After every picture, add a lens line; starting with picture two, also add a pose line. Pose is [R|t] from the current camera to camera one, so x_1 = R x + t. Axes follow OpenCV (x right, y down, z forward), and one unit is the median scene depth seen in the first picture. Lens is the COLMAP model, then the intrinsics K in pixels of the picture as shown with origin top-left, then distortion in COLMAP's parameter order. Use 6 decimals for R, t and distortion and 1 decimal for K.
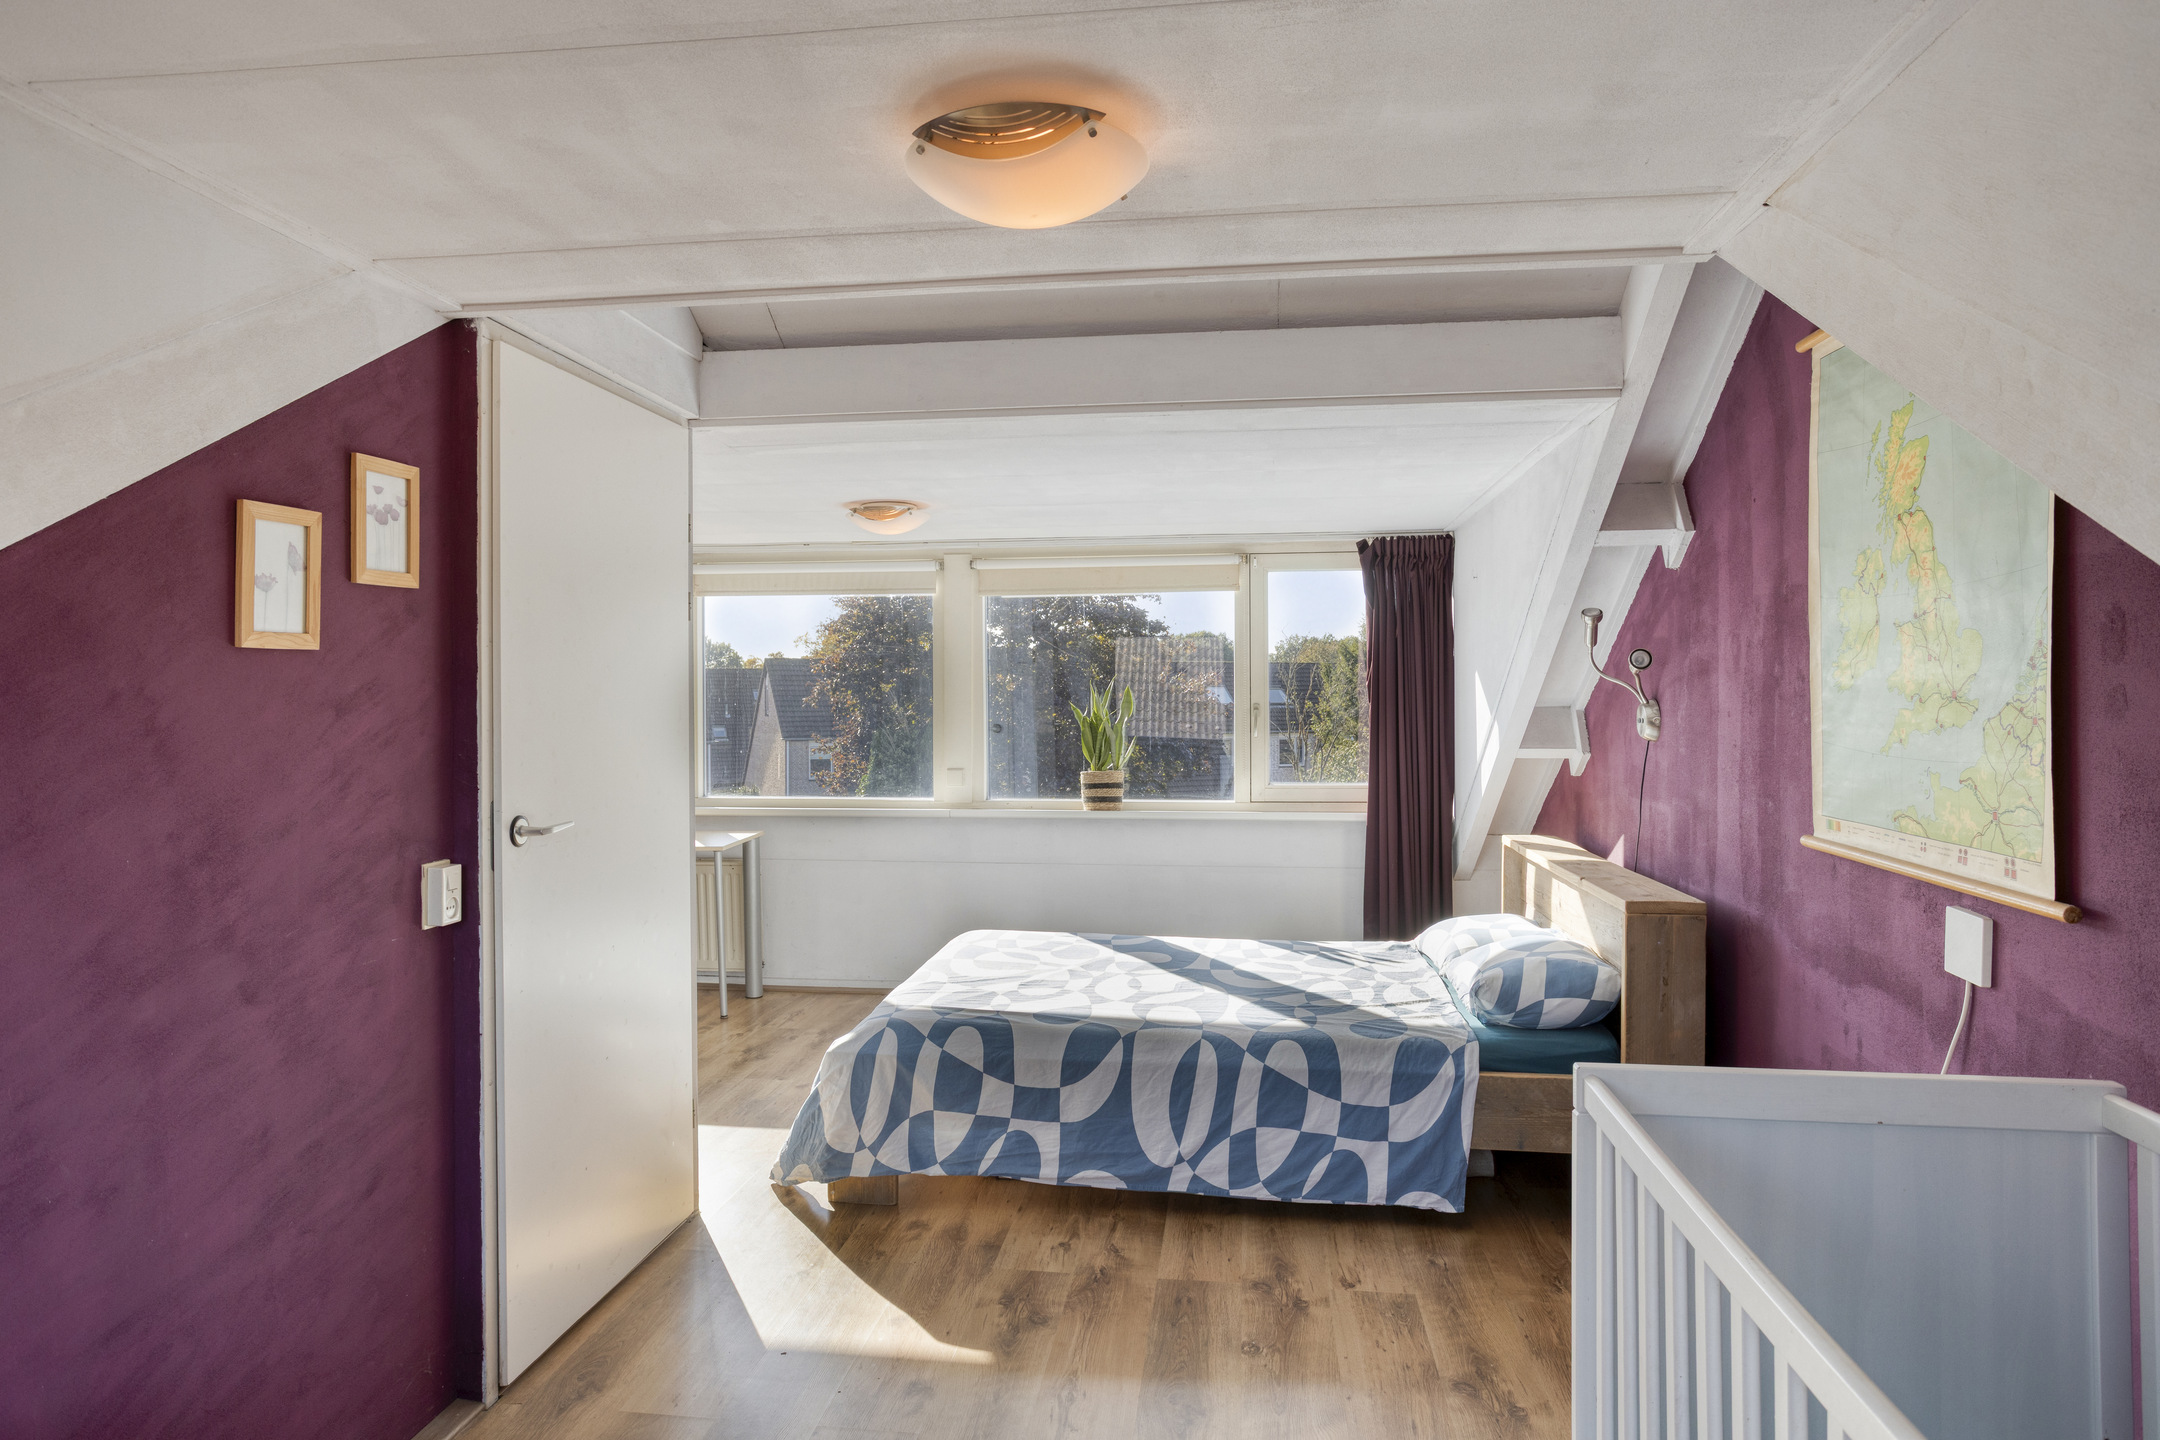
lens RADIAL K [[1310.1, 0, 1075.0], [0, 1310.1, 708.2], [0, 0, 1]] dist [0.000287, 0.008788]
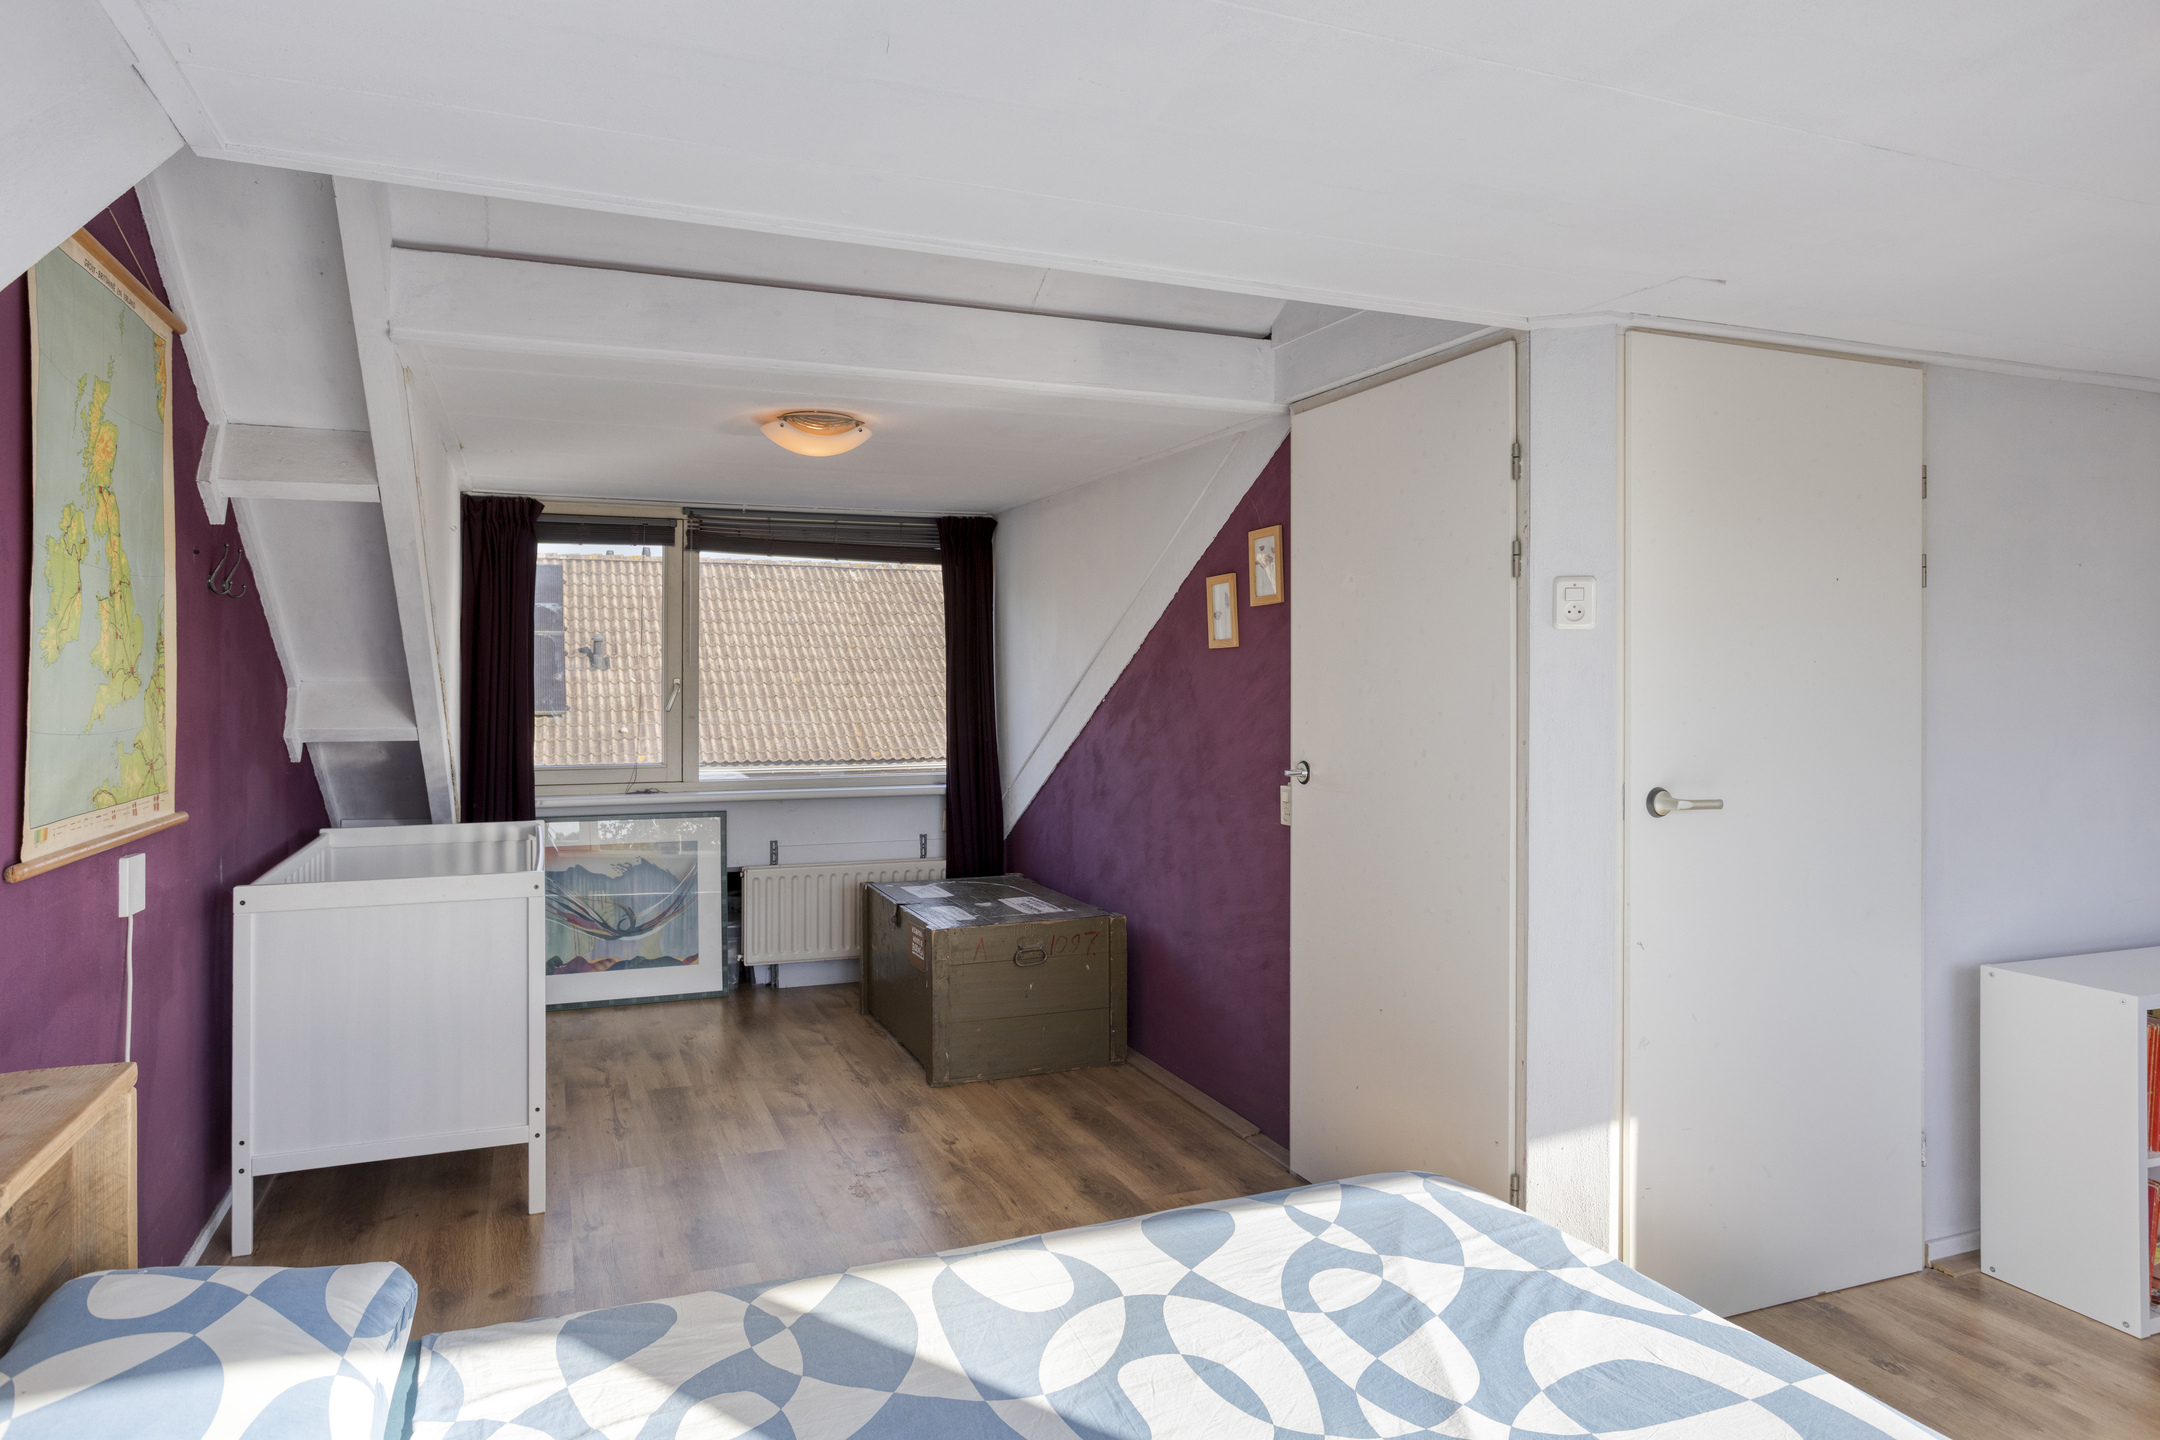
lens RADIAL K [[1310.1, 0, 1073.0], [0, 1310.1, 702.5], [0, 0, 1]] dist [0.000287, 0.008788]
pose [[-0.866585, 0.011731, -0.498891, 0.533674], [-0.004793, 0.999482, 0.031827, -0.022864], [0.499006, 0.029972, -0.866080, 2.432160]]
